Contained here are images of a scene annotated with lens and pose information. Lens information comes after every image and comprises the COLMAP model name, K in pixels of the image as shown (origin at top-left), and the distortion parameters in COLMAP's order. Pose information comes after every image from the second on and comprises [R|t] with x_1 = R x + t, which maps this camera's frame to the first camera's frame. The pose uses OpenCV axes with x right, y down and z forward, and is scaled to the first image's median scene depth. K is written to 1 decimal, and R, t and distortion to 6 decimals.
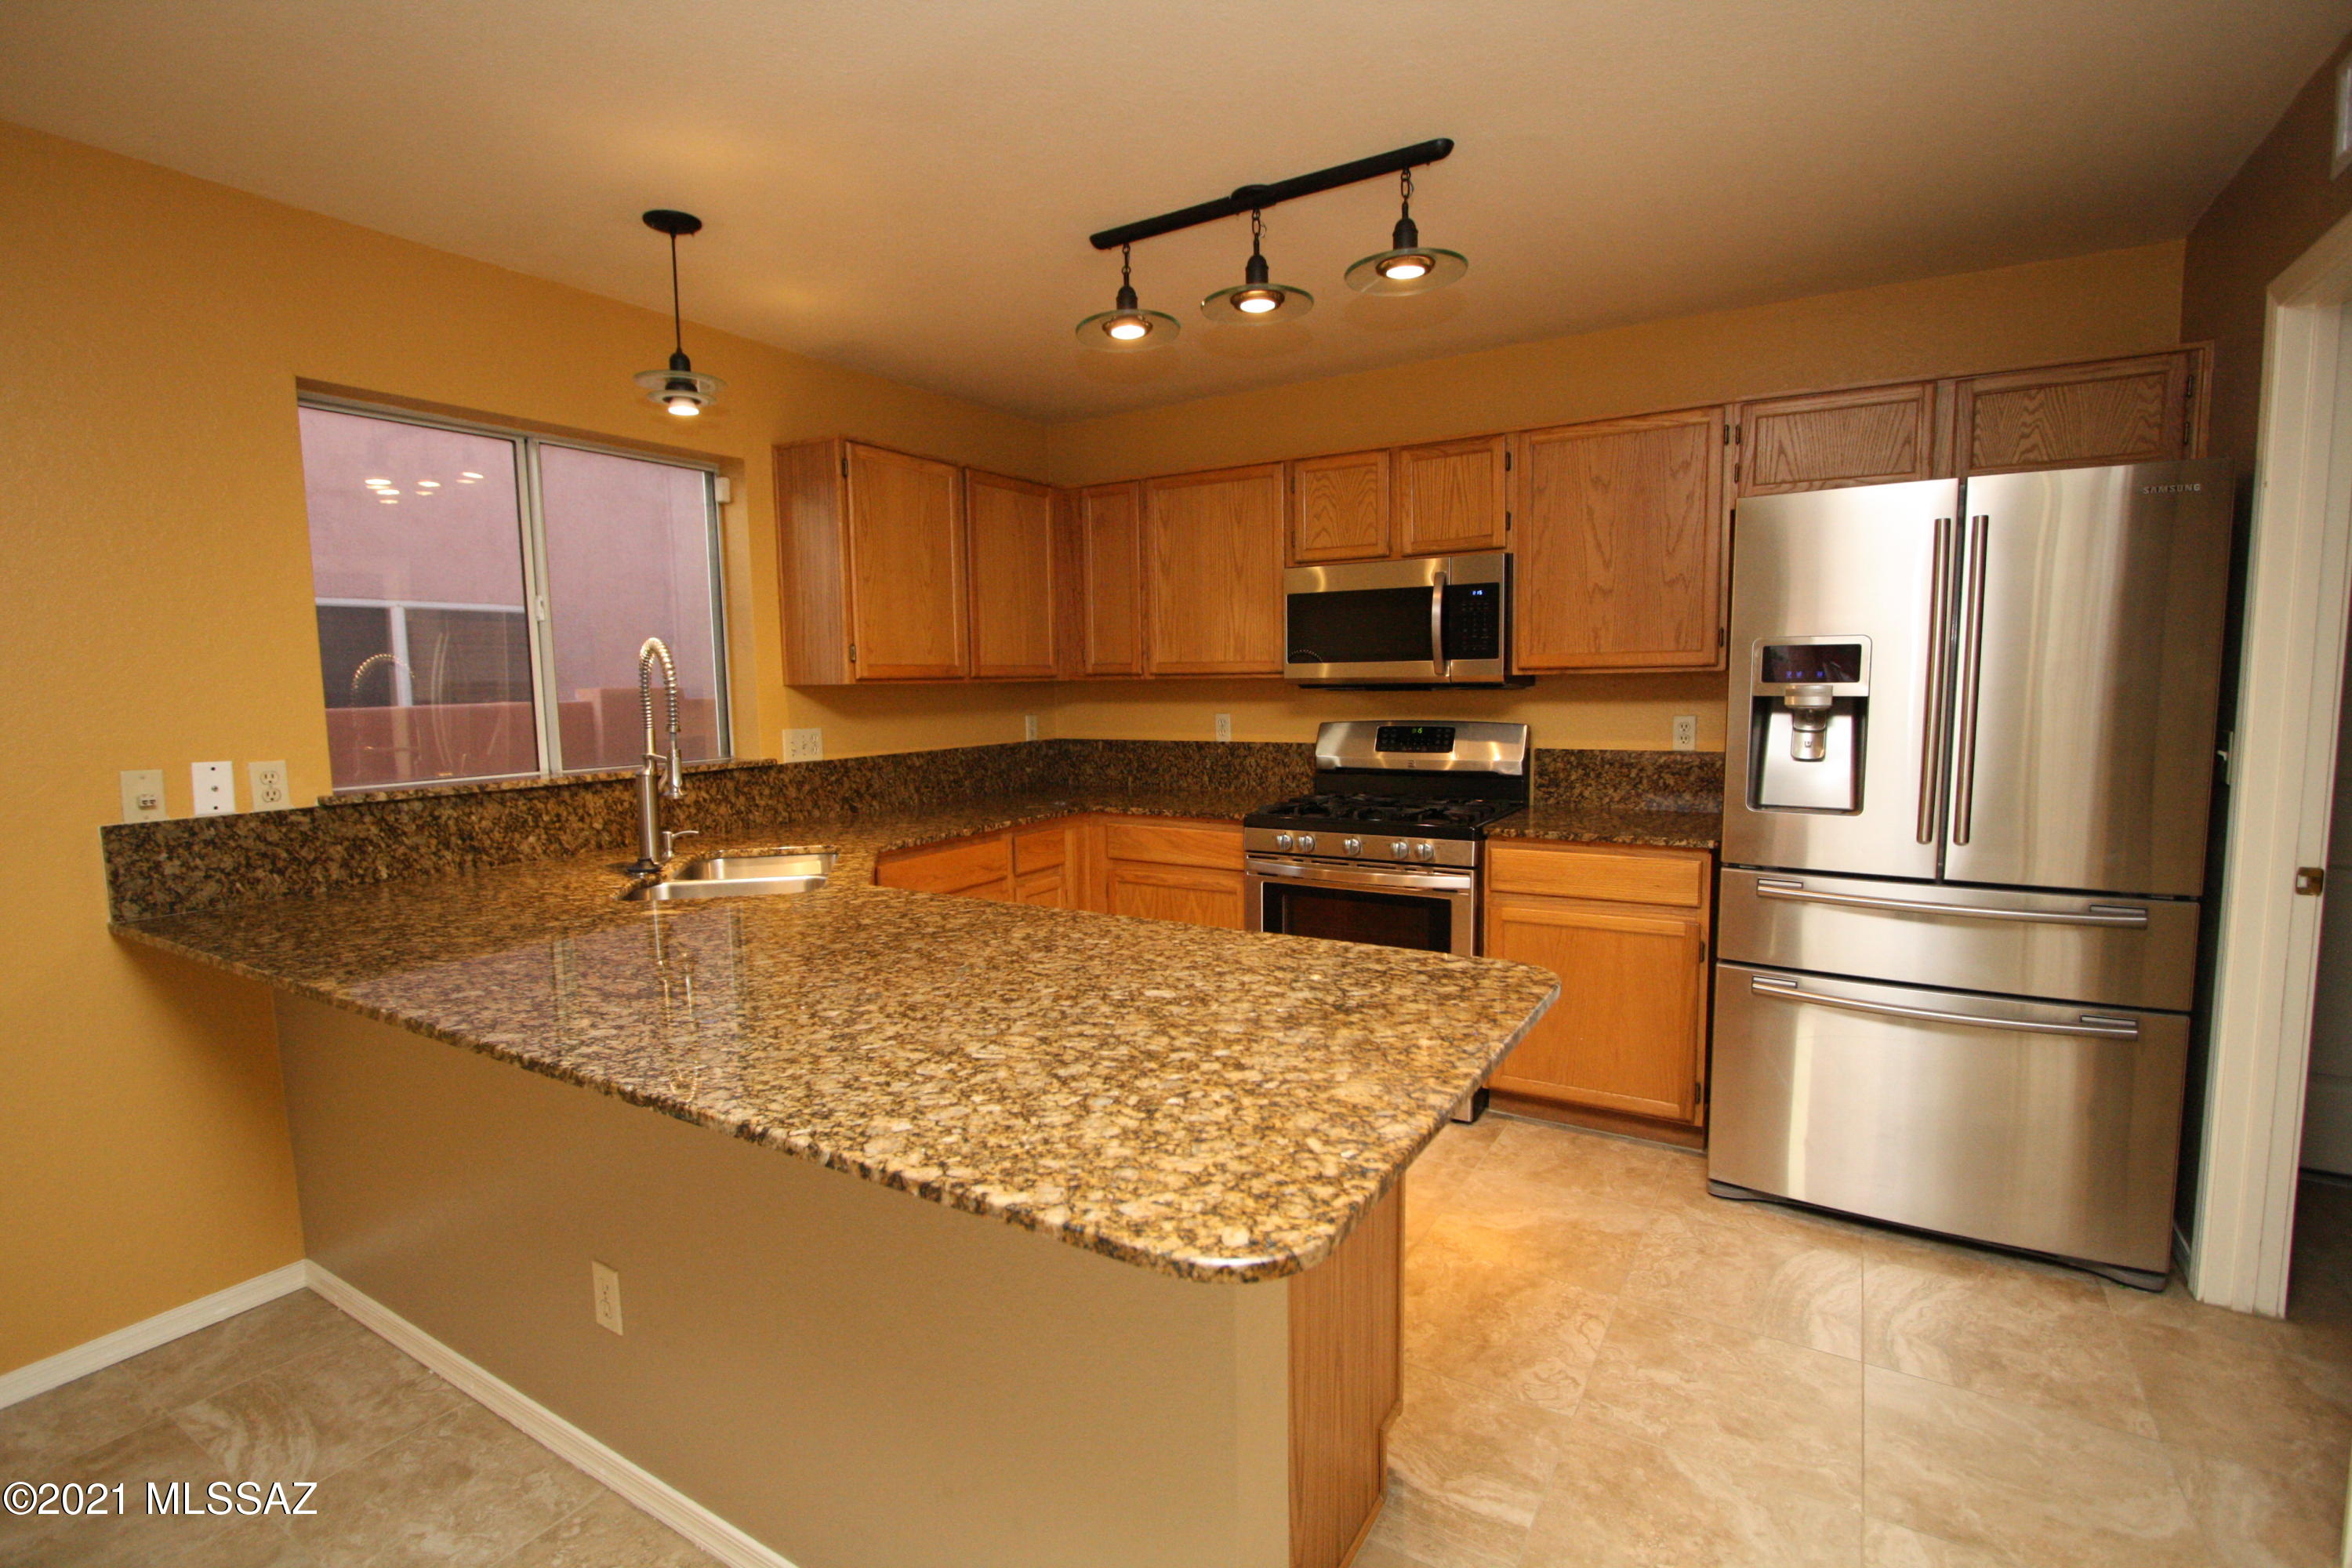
lens RADIAL K [[1093.9, 0, 1177.3], [0, 1093.9, 792.9], [0, 0, 1]] dist [-0.020930, 0.004183]
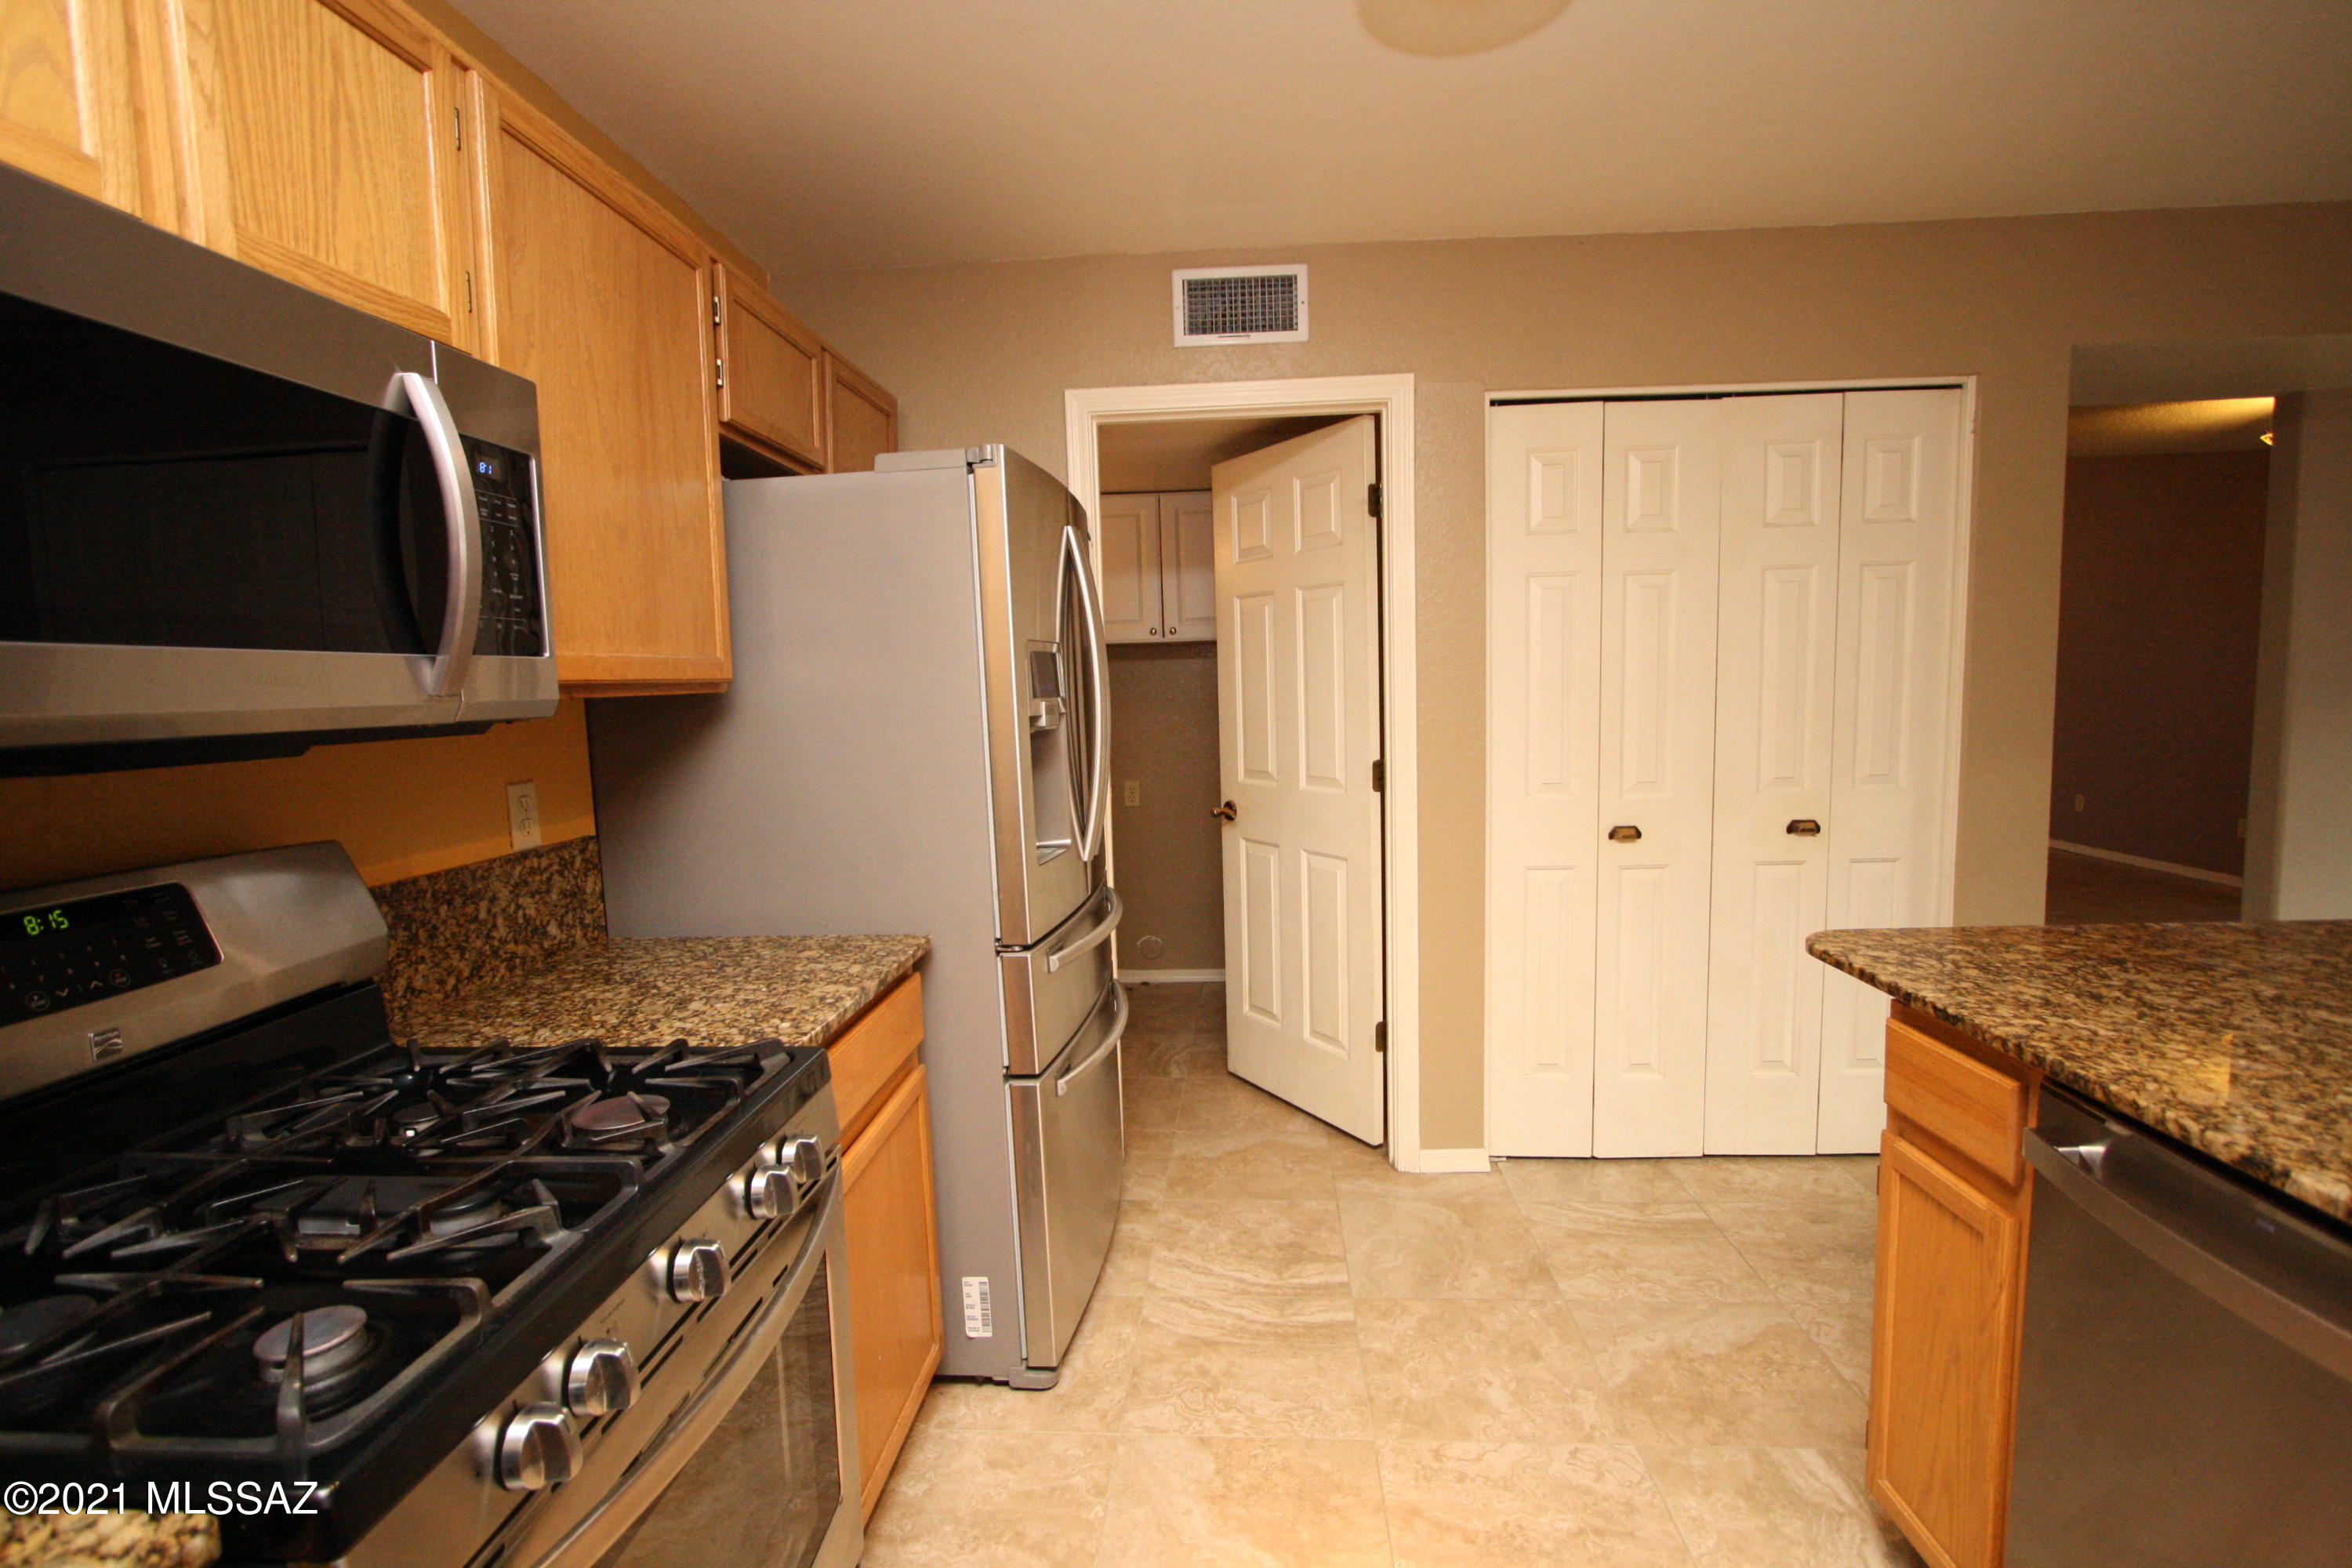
lens RADIAL K [[1093.9, 0, 1173.3], [0, 1093.9, 786.6], [0, 0, 1]] dist [-0.020930, 0.004183]
pose [[-0.460561, -0.054086, 0.885979, -0.194097], [0.131175, 0.983035, 0.128200, -0.125770], [-0.877882, 0.175263, -0.445653, 1.259259]]
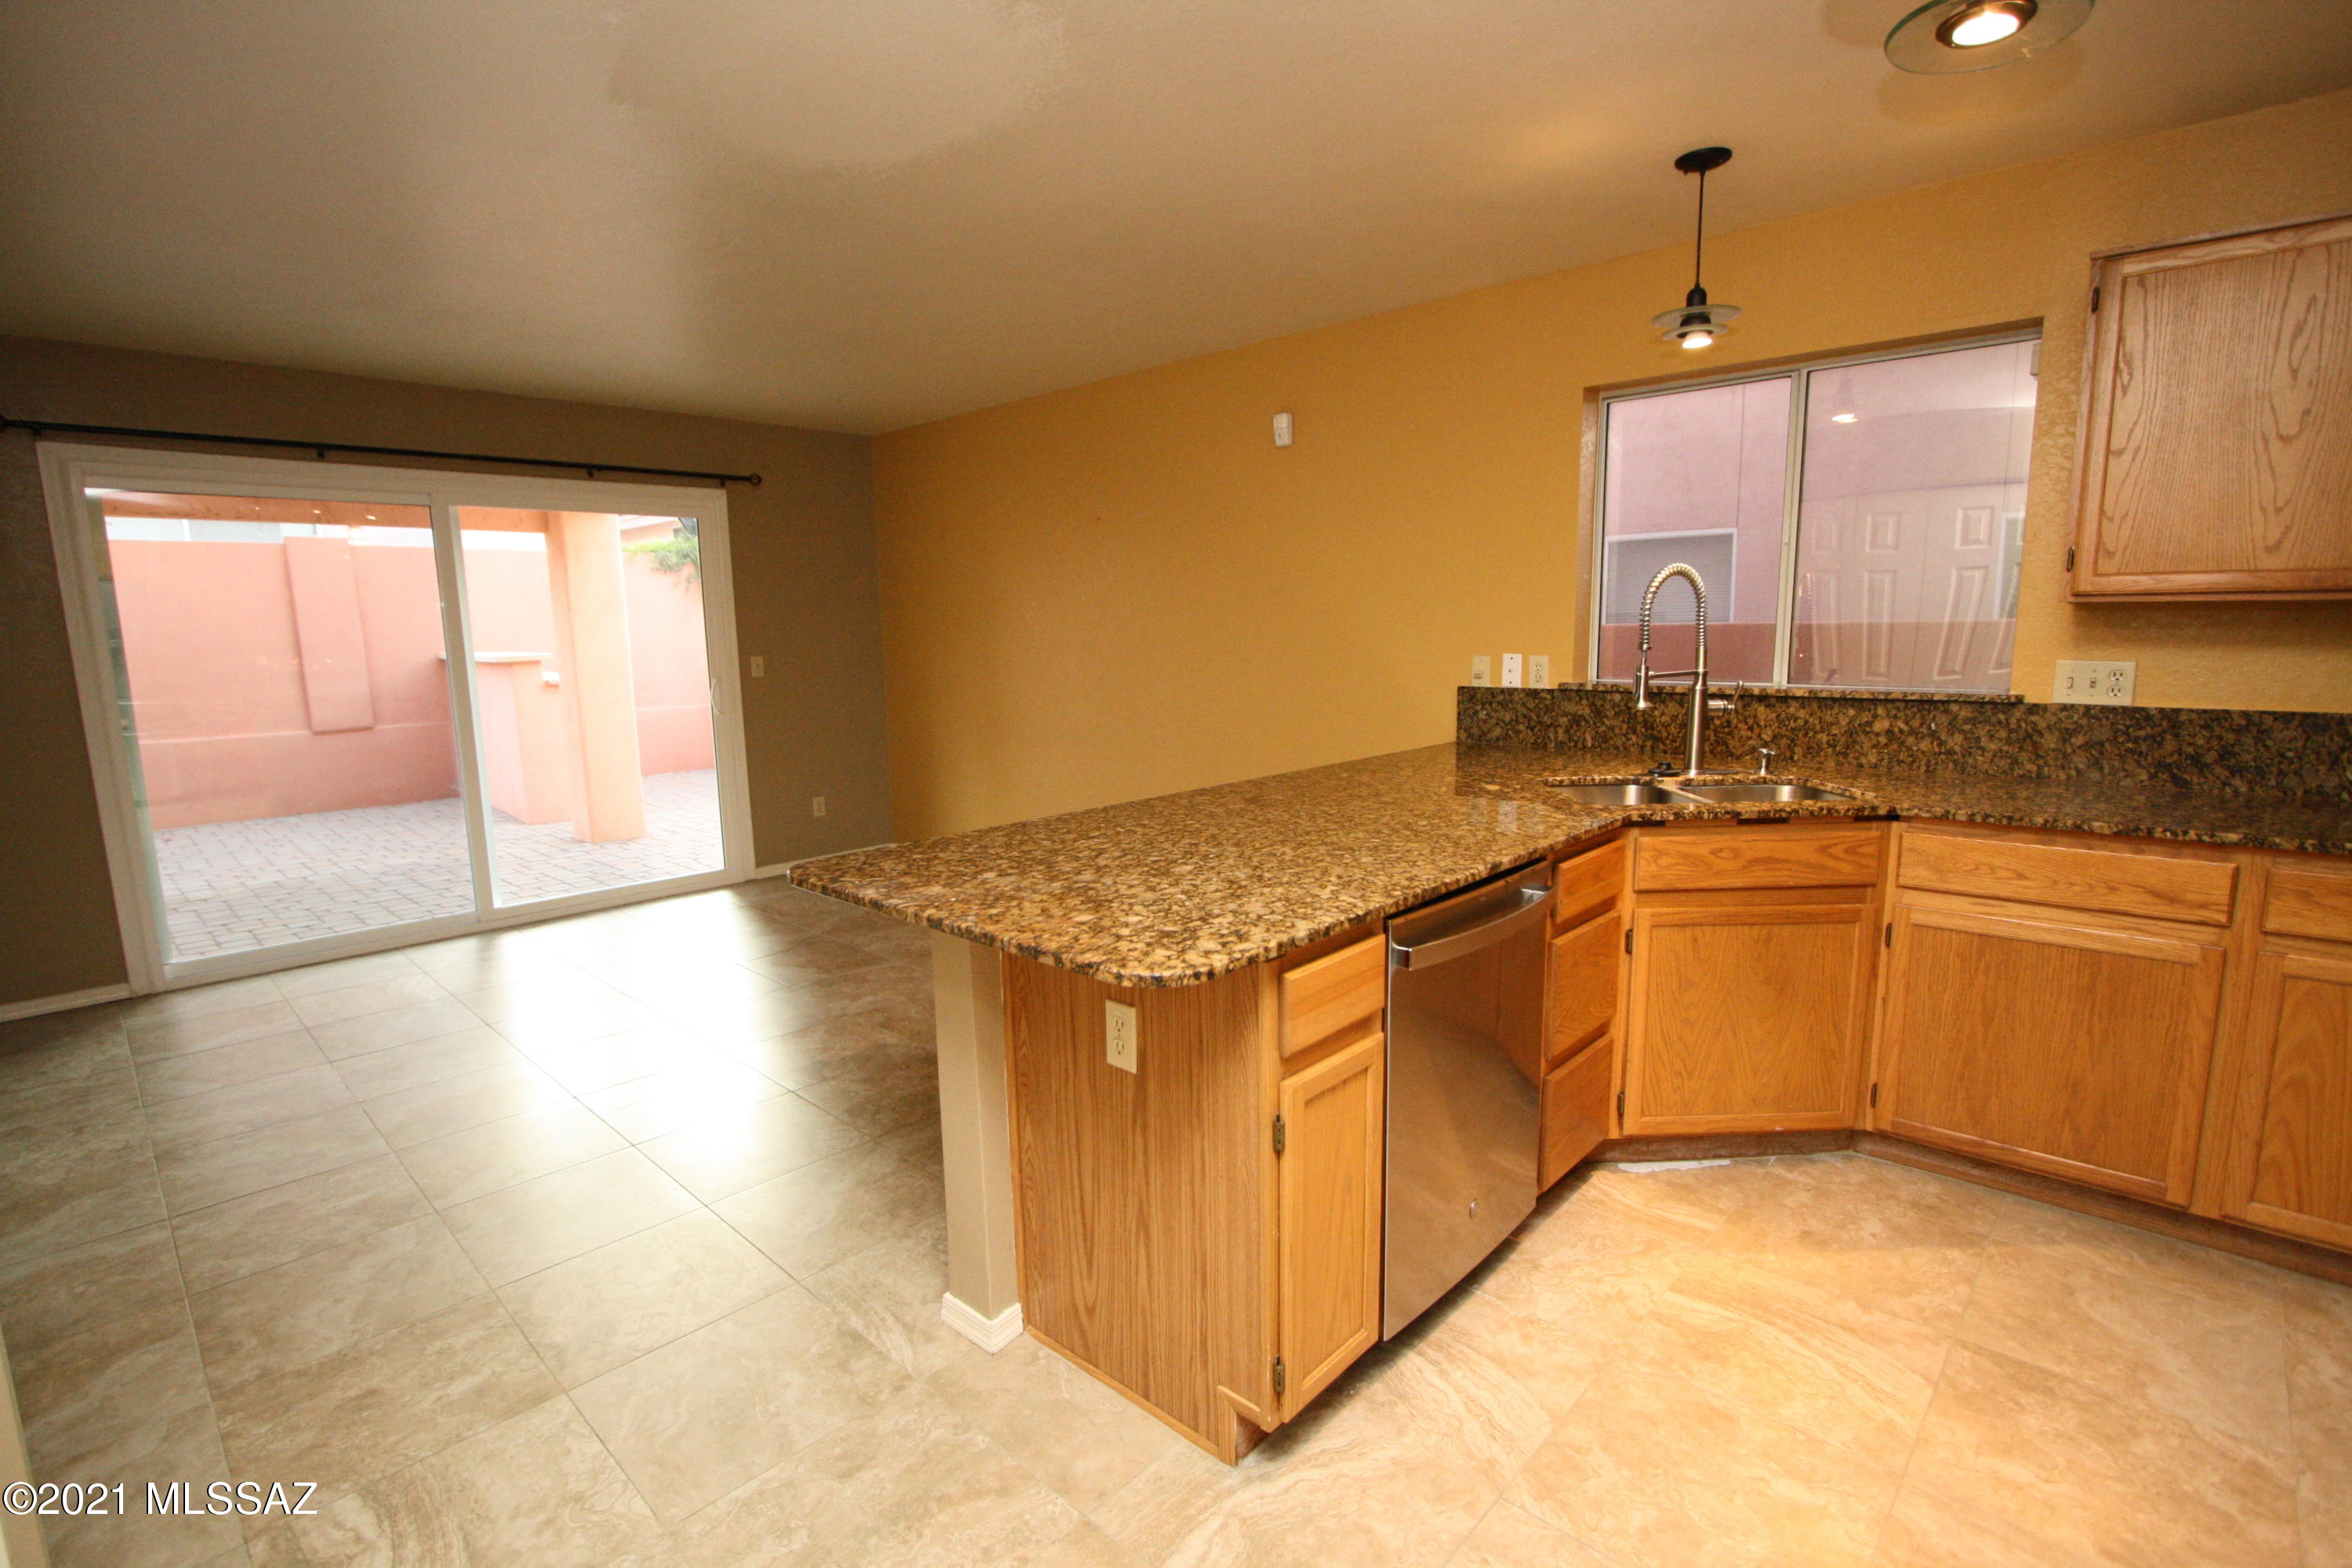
lens RADIAL K [[1093.9, 0, 1178.0], [0, 1093.9, 794.0], [0, 0, 1]] dist [-0.020930, 0.004183]
pose [[-0.199389, 0.172664, -0.964589, 0.706364], [-0.079527, 0.978256, 0.191549, -0.083819], [0.976688, 0.114903, -0.181322, 0.722434]]
